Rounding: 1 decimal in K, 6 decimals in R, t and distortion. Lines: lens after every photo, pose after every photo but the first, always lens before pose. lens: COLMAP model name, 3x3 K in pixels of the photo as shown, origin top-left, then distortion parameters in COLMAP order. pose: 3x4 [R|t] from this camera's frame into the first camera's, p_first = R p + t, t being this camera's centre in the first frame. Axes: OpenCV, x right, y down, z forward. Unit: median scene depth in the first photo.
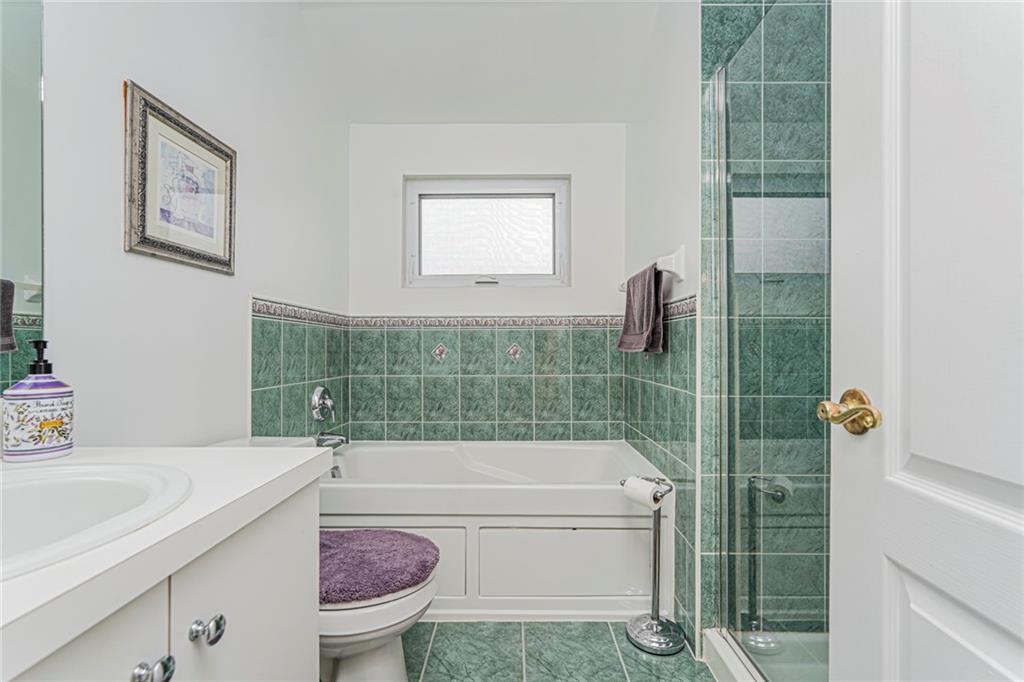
lens RADIAL K [[453.3, 0, 519.8], [0, 453.3, 340.5], [0, 0, 1]] dist [-0.011946, 0.007750]
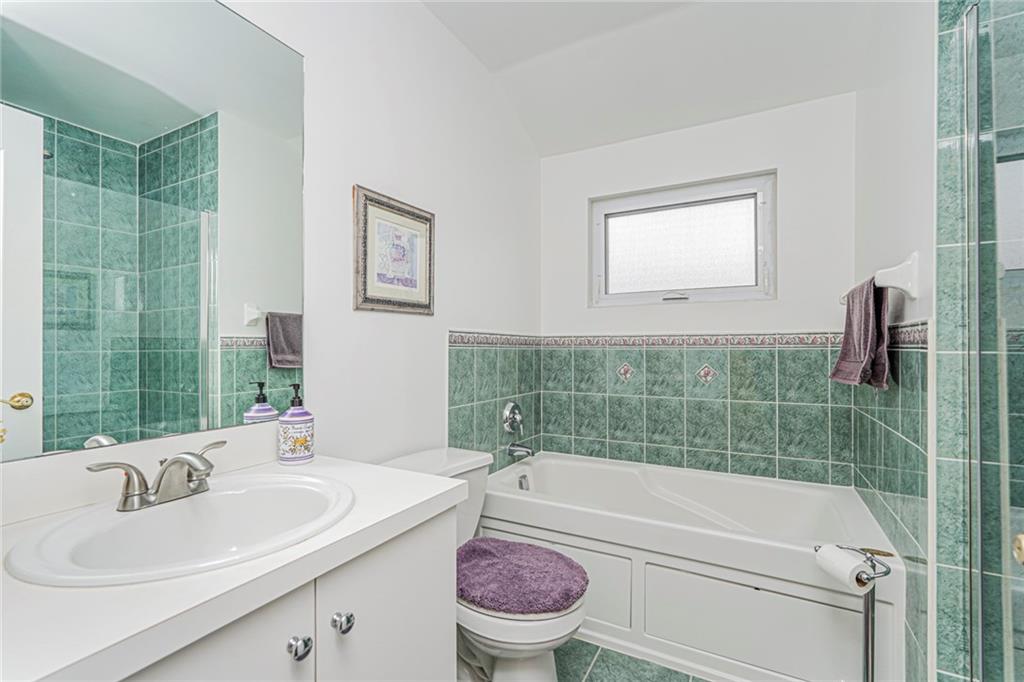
lens RADIAL K [[453.3, 0, 508.0], [0, 453.3, 345.8], [0, 0, 1]] dist [-0.011946, 0.007750]
pose [[0.880631, -0.001019, -0.473802, 0.117892], [0.002657, 0.999993, 0.002787, -0.058618], [0.473795, -0.003713, 0.880627, 0.009953]]
